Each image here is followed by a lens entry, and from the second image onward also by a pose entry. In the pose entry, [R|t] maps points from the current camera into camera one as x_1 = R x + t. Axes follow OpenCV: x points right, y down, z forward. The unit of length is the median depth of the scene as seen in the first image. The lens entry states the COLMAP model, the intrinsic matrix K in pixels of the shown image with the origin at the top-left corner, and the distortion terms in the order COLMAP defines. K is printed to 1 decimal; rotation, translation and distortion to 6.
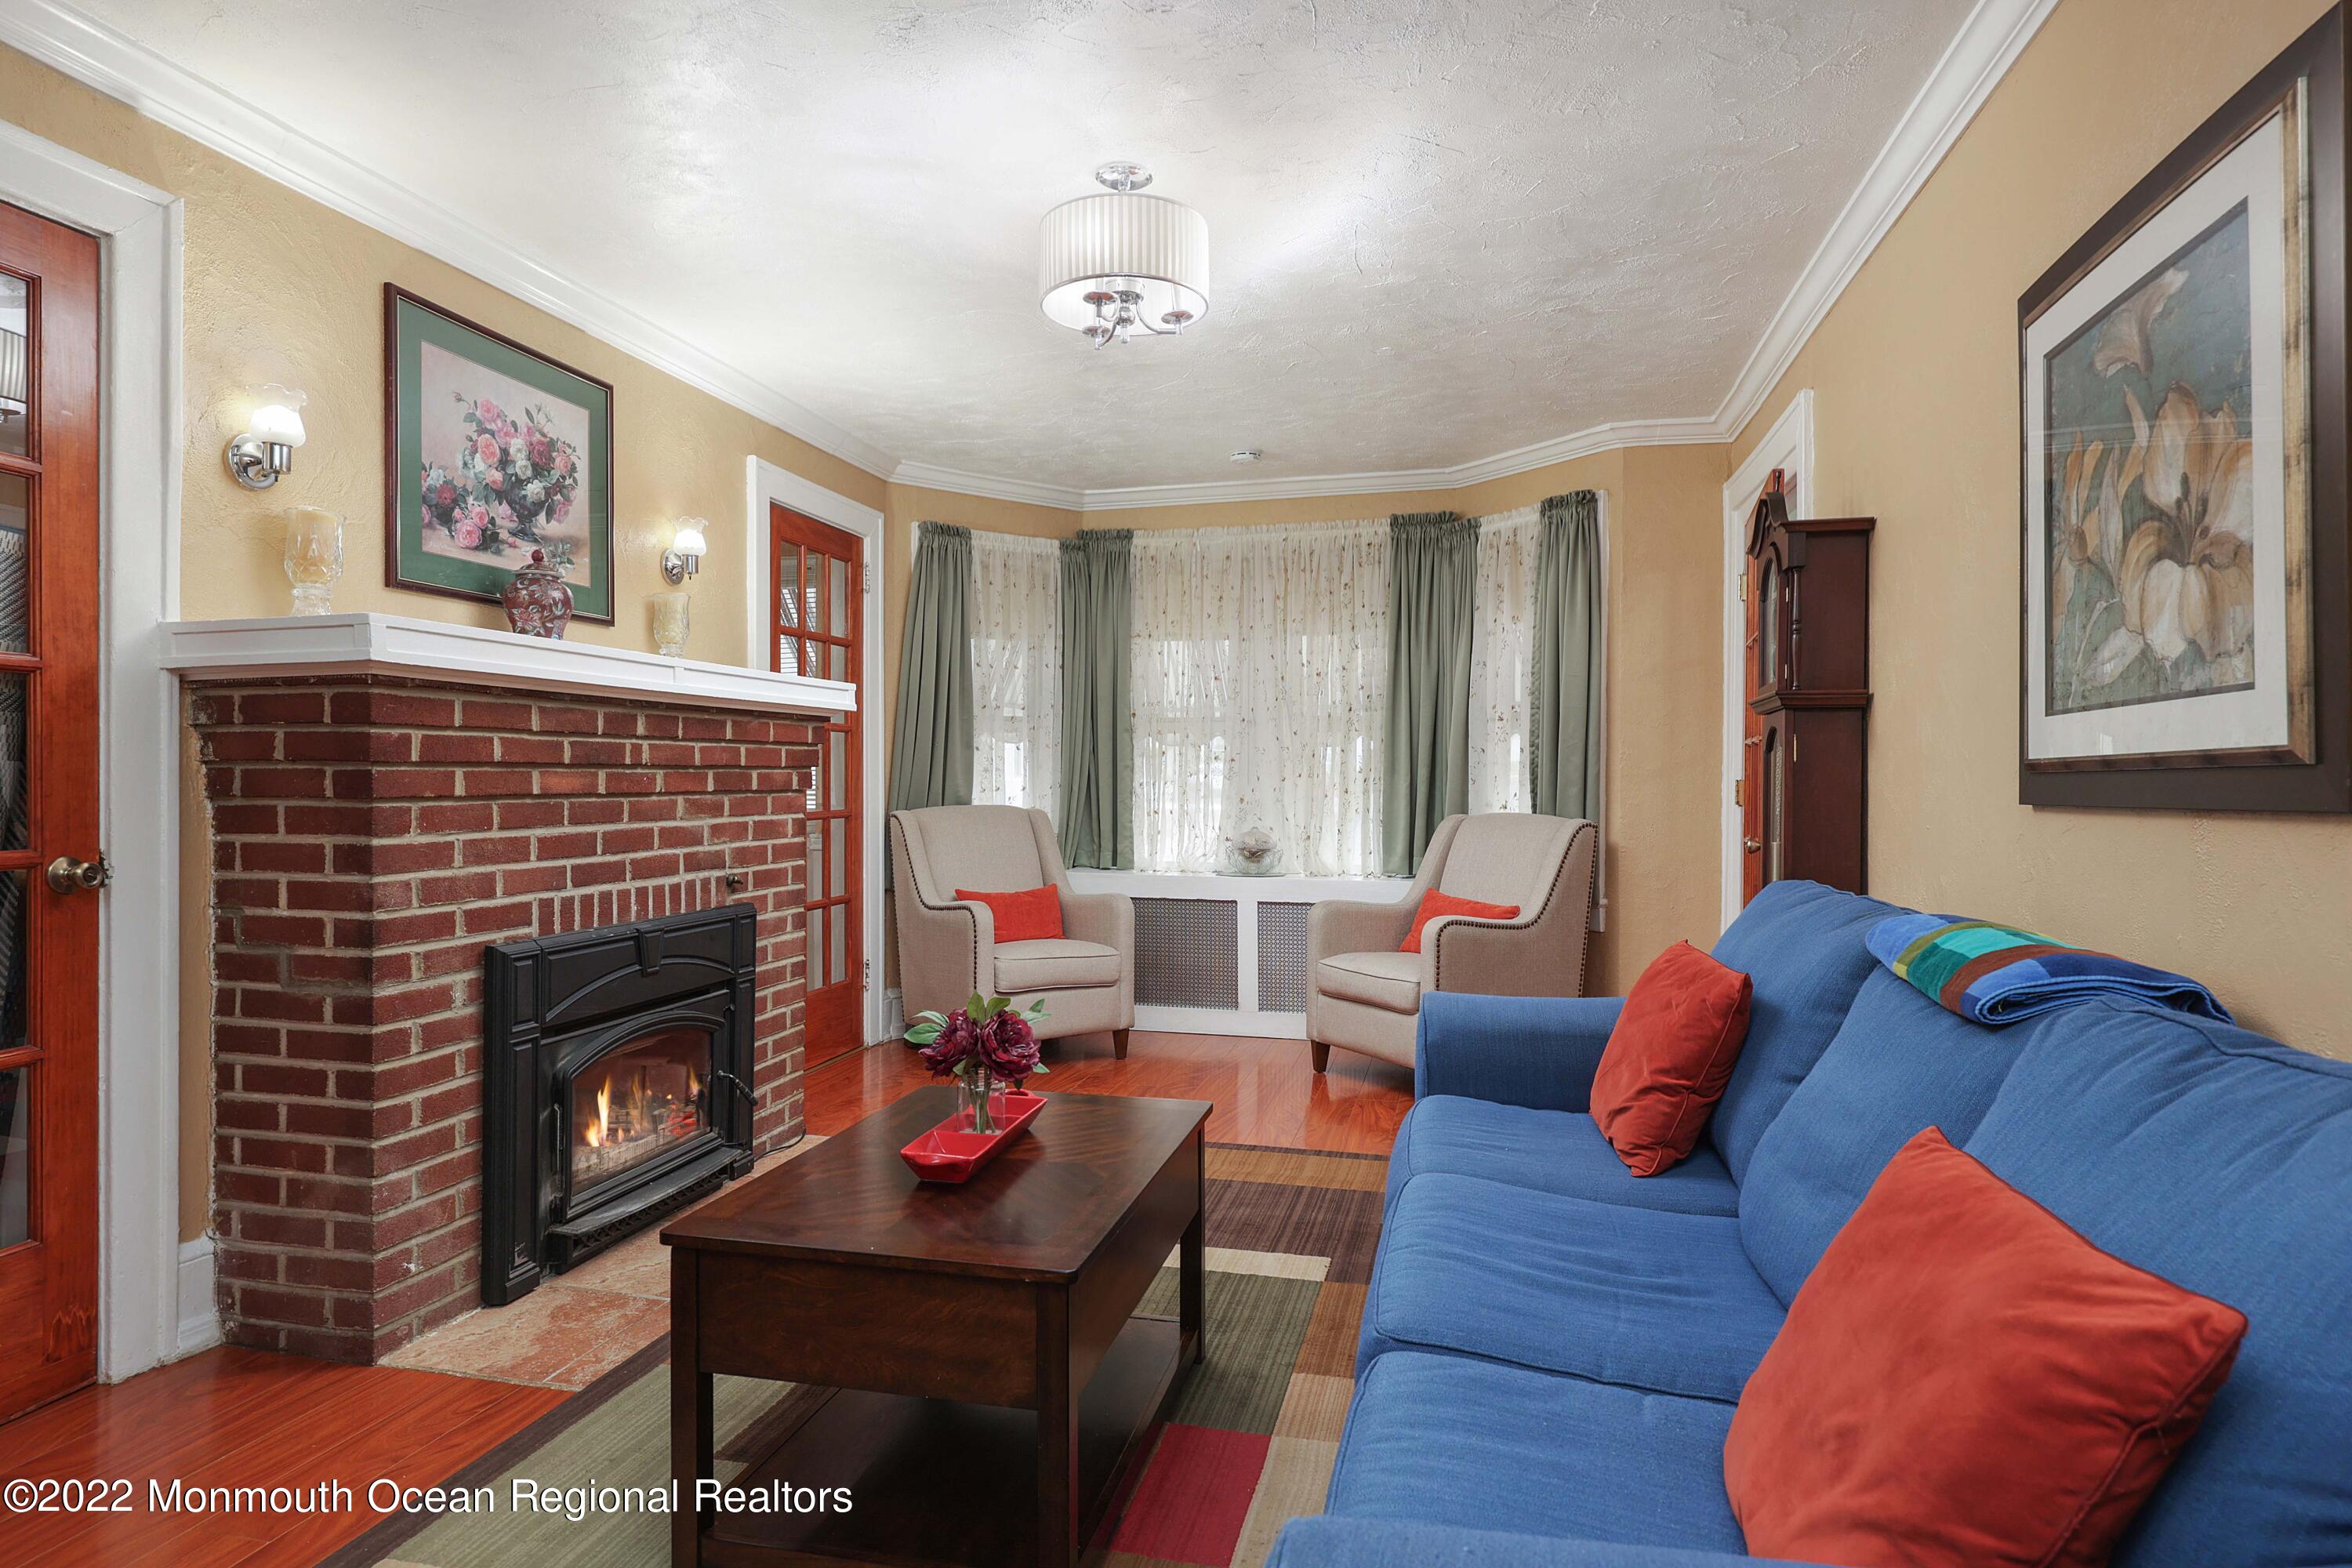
lens RADIAL K [[1318.4, 0, 1173.3], [0, 1318.4, 786.7], [0, 0, 1]] dist [0.000665, 0.000216]
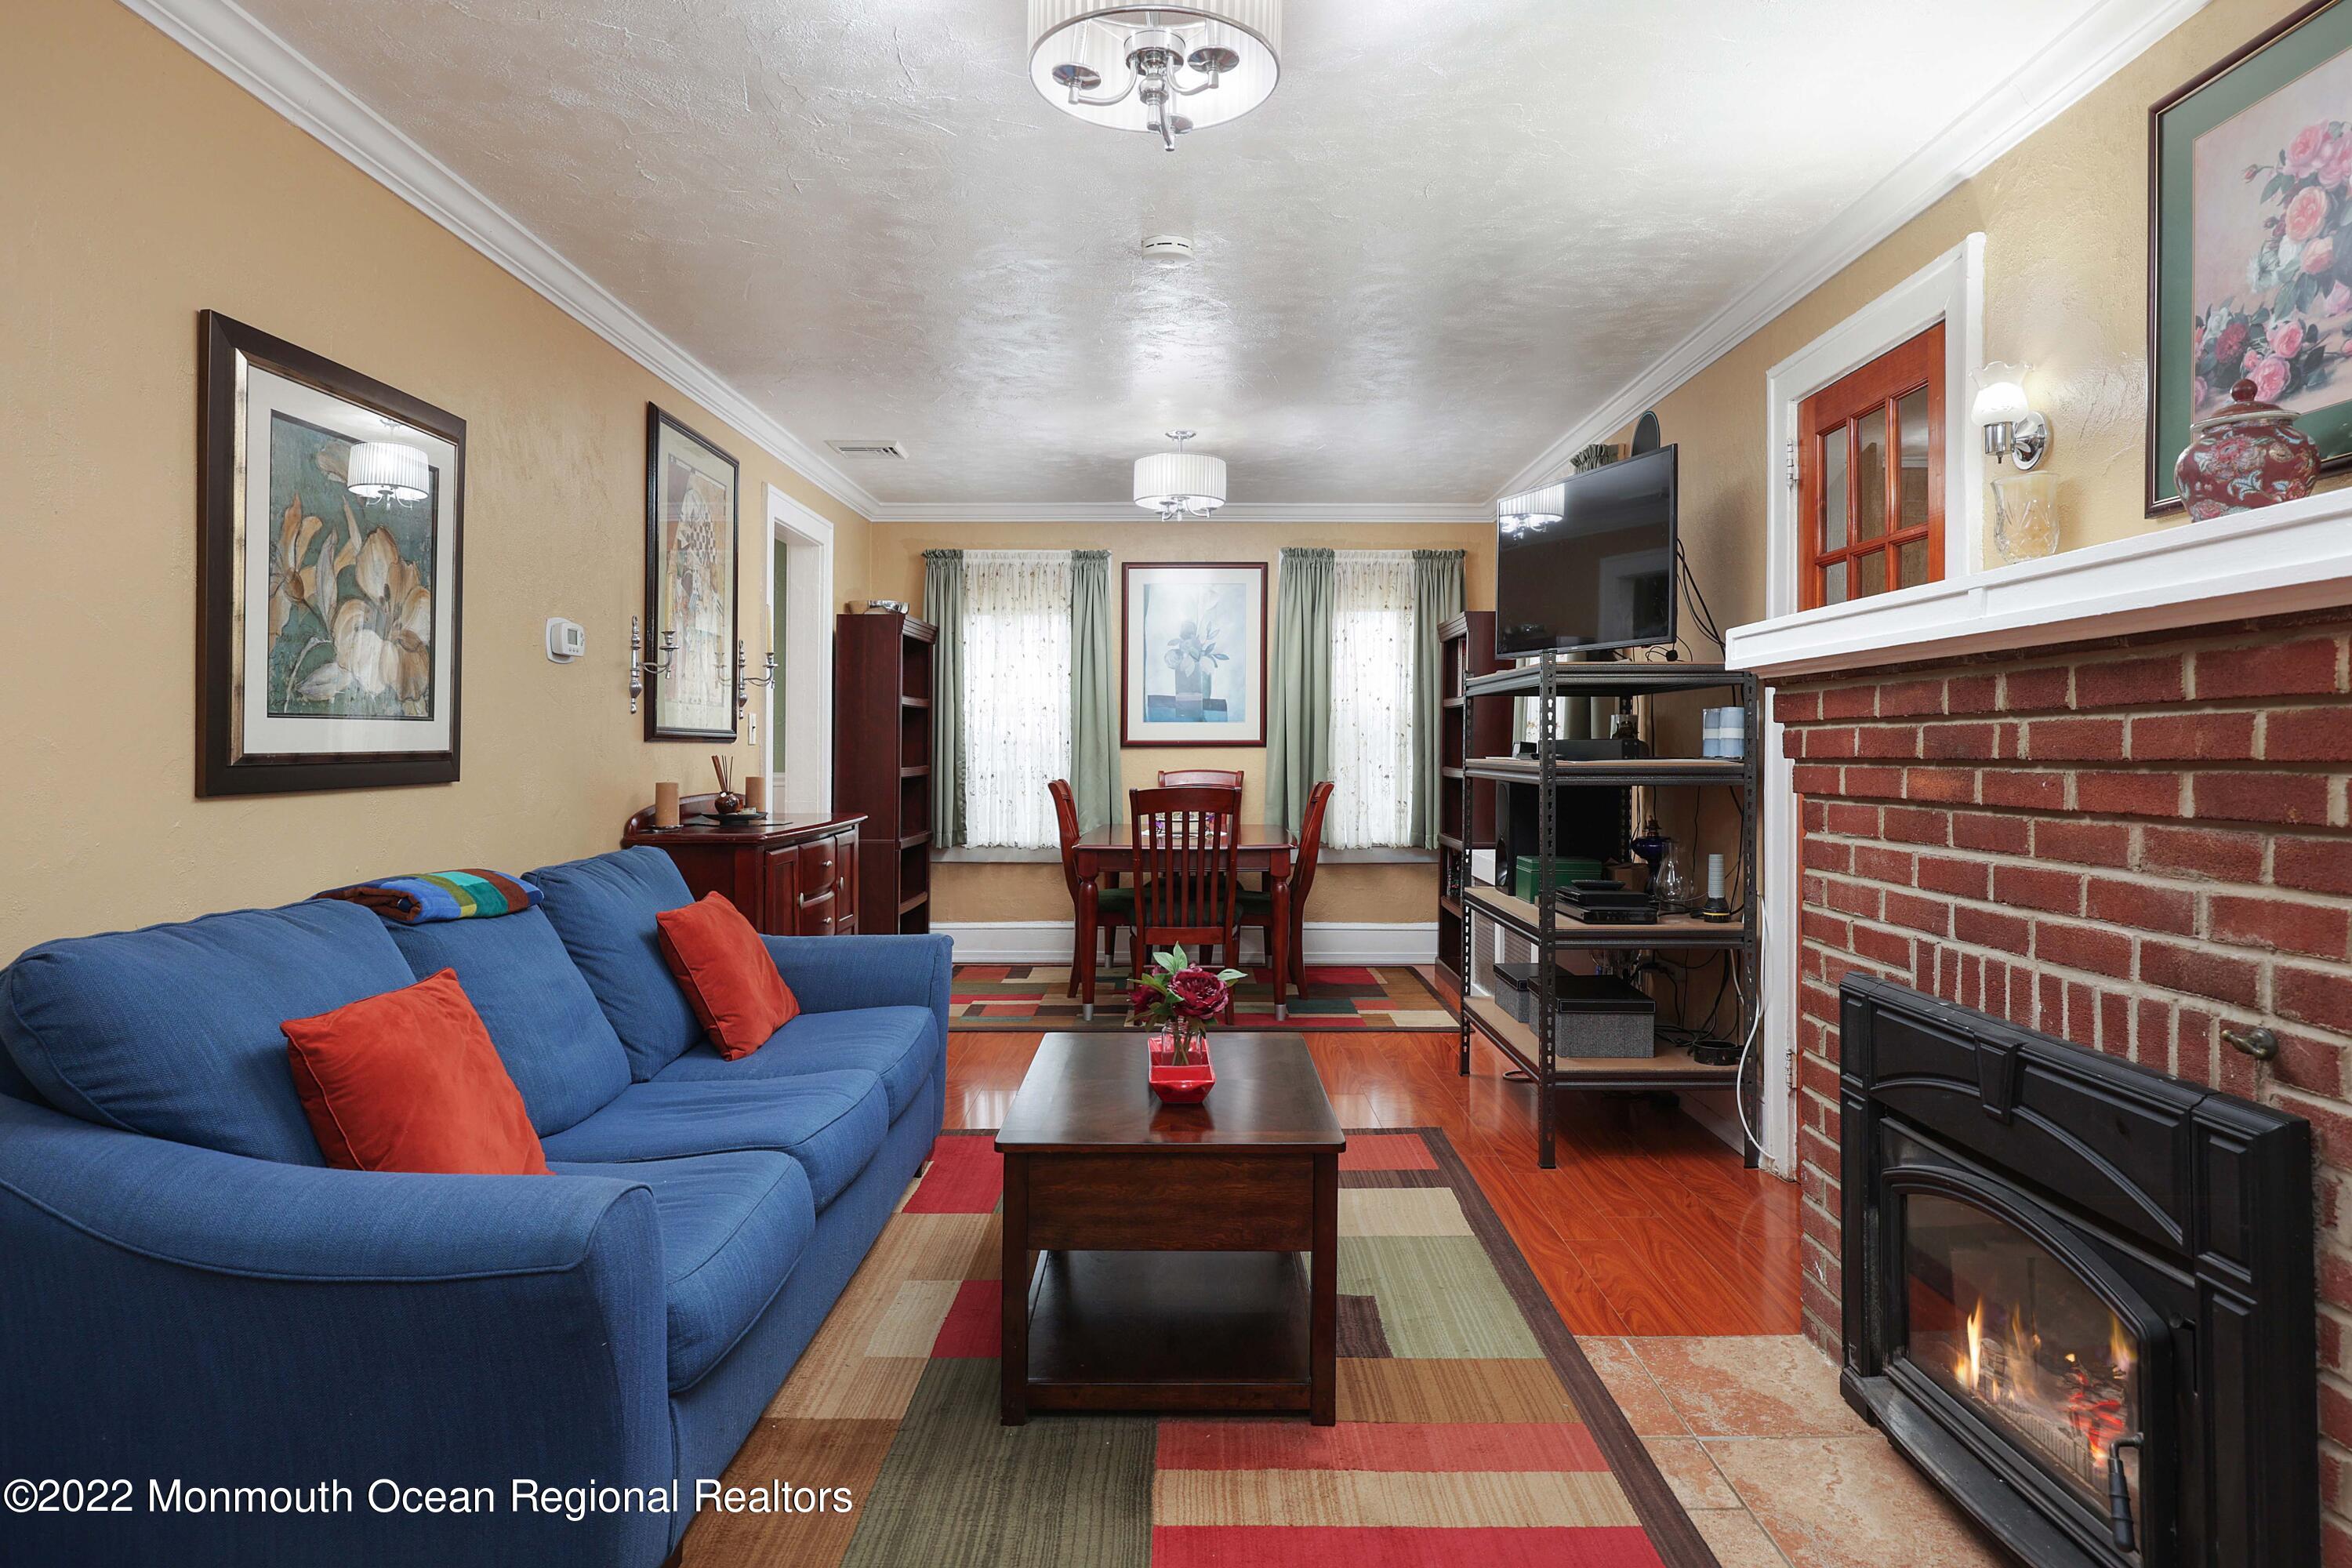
lens RADIAL K [[1403.2, 0, 1220.2], [0, 1403.2, 723.0], [0, 0, 1]] dist [-0.000179, 0.000200]
pose [[-0.969067, -0.009172, -0.246625, 0.092260], [-0.005795, 0.999879, -0.014413, -0.022049], [0.246728, -0.012538, -0.969004, 1.520056]]
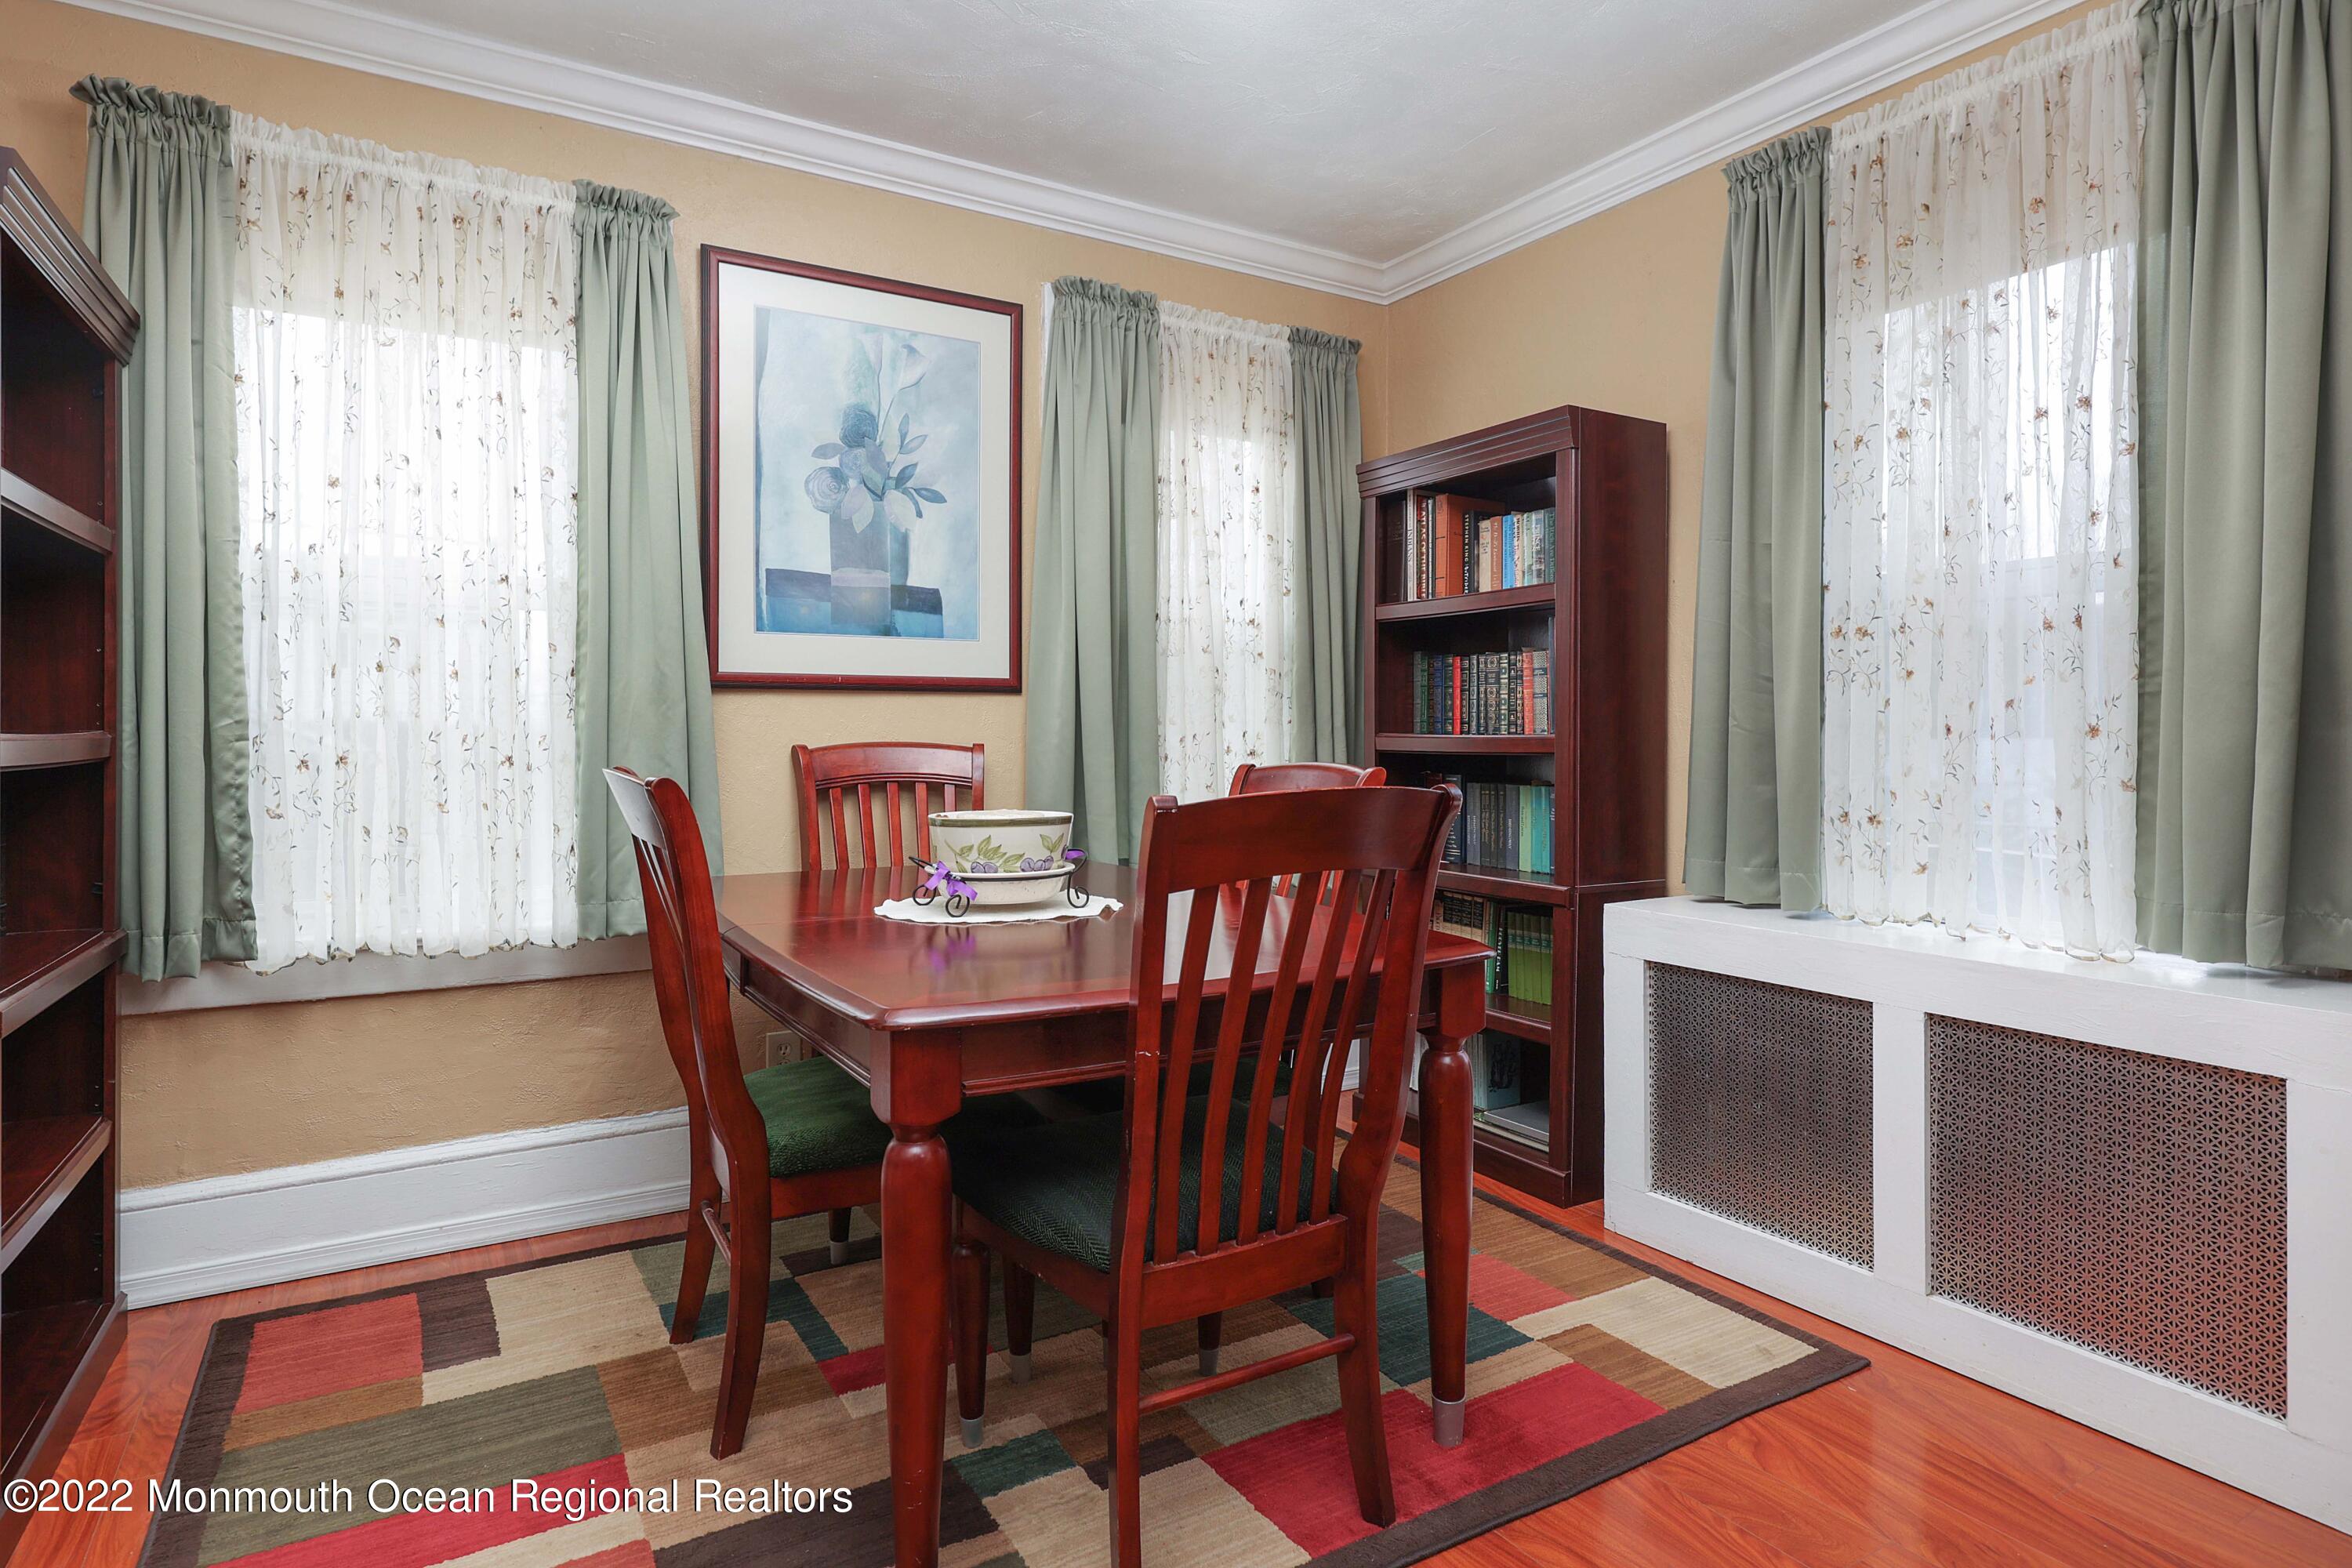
lens RADIAL K [[1273.9, 0, 1188.3], [0, 1273.9, 741.1], [0, 0, 1]] dist [0.003664, 0.000455]
pose [[-0.710599, -0.000842, -0.703597, 0.080387], [-0.007653, 0.999949, 0.006533, -0.009319], [0.703555, 0.010027, -0.710570, 1.011508]]
